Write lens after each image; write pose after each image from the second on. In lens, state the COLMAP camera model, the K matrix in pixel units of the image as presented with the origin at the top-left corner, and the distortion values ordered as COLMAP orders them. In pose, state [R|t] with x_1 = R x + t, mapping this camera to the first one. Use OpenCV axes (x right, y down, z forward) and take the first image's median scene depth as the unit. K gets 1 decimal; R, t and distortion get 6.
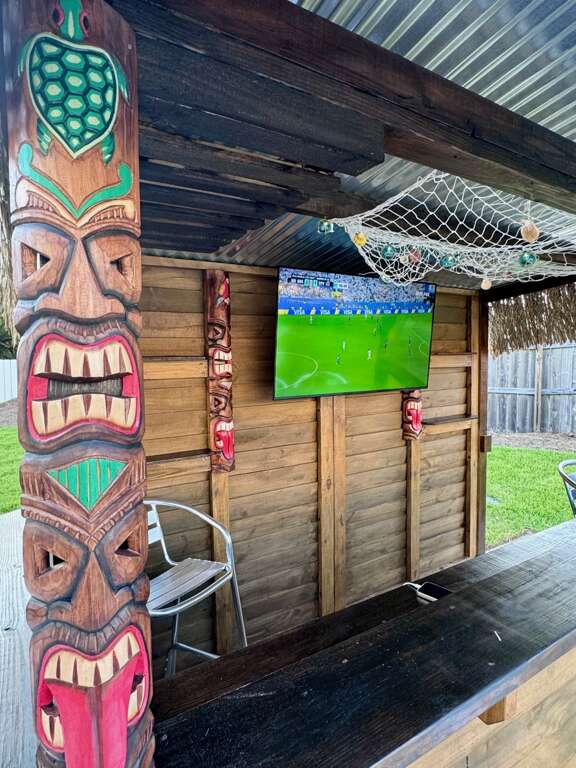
lens RADIAL K [[432.2, 0, 291.8], [0, 432.2, 386.5], [0, 0, 1]] dist [0.003823, -0.000714]
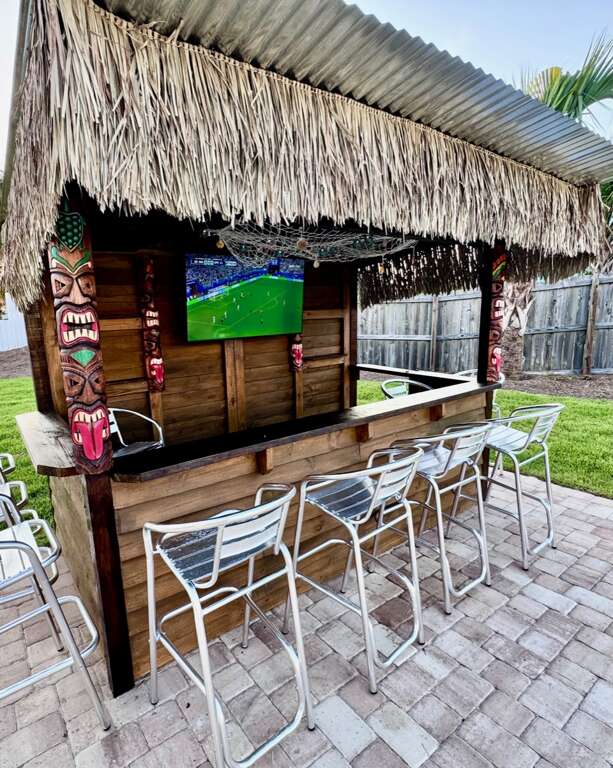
lens RADIAL K [[419.5, 0, 269.1], [0, 419.5, 396.8], [0, 0, 1]] dist [0.002116, 0.001644]
pose [[0.998380, -0.031278, 0.047521, 0.163450], [0.024789, 0.991010, 0.131468, 0.031294], [-0.051206, -0.130077, 0.990181, -0.482510]]
